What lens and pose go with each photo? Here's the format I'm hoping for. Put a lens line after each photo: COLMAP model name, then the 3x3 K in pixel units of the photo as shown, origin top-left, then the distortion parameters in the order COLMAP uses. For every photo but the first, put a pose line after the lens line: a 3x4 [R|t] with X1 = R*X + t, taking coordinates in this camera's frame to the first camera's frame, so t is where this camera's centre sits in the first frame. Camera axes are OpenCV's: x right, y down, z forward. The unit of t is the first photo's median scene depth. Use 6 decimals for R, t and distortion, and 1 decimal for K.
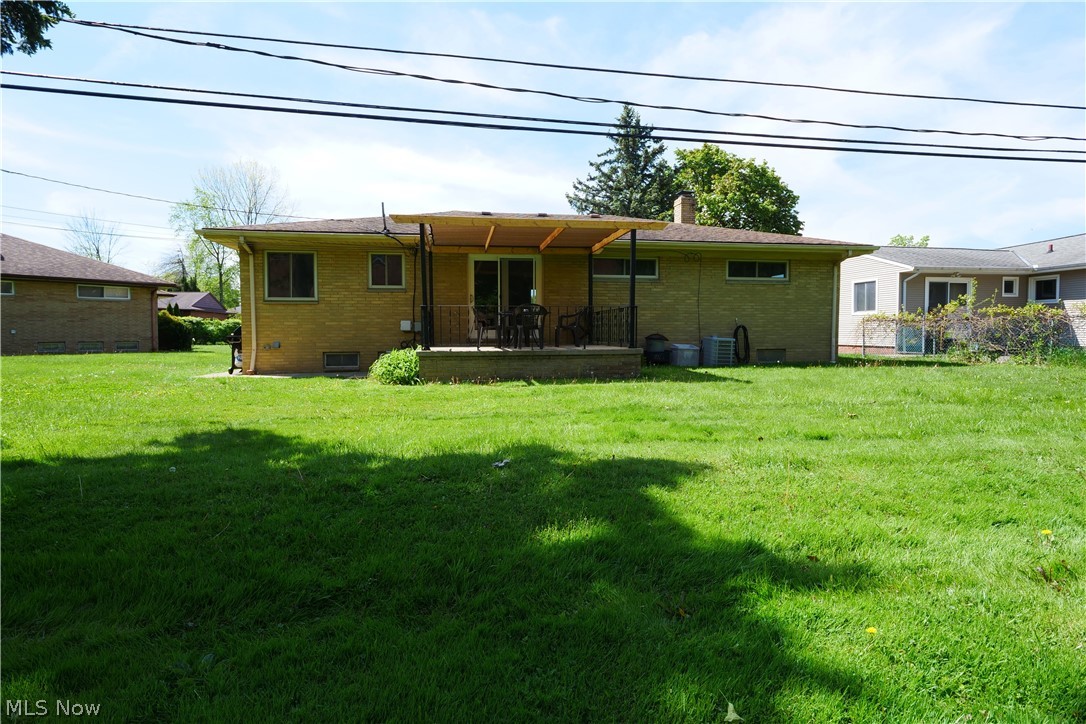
lens RADIAL K [[528.7, 0, 542.8], [0, 528.7, 361.1], [0, 0, 1]] dist [-0.009567, -0.001153]
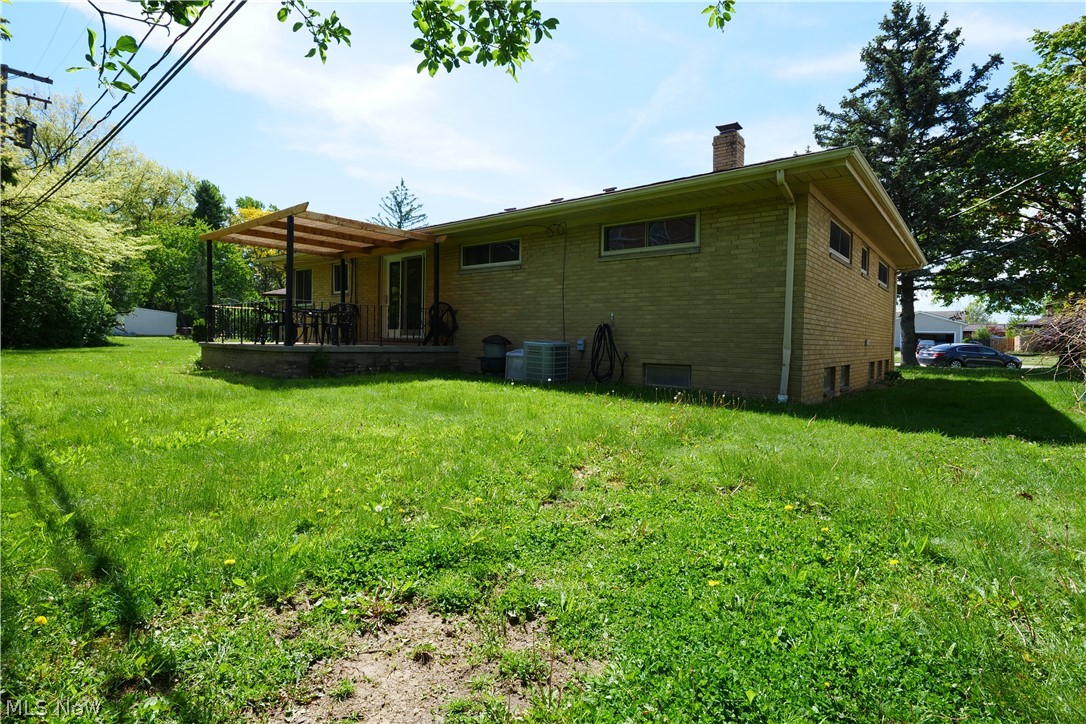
lens RADIAL K [[528.7, 0, 543.0], [0, 528.7, 360.9], [0, 0, 1]] dist [-0.009567, -0.001153]
pose [[0.656447, 0.047421, -0.752880, 0.806143], [-0.068470, 0.997648, 0.003139, -0.019433], [0.751259, 0.049489, 0.658150, 0.513763]]
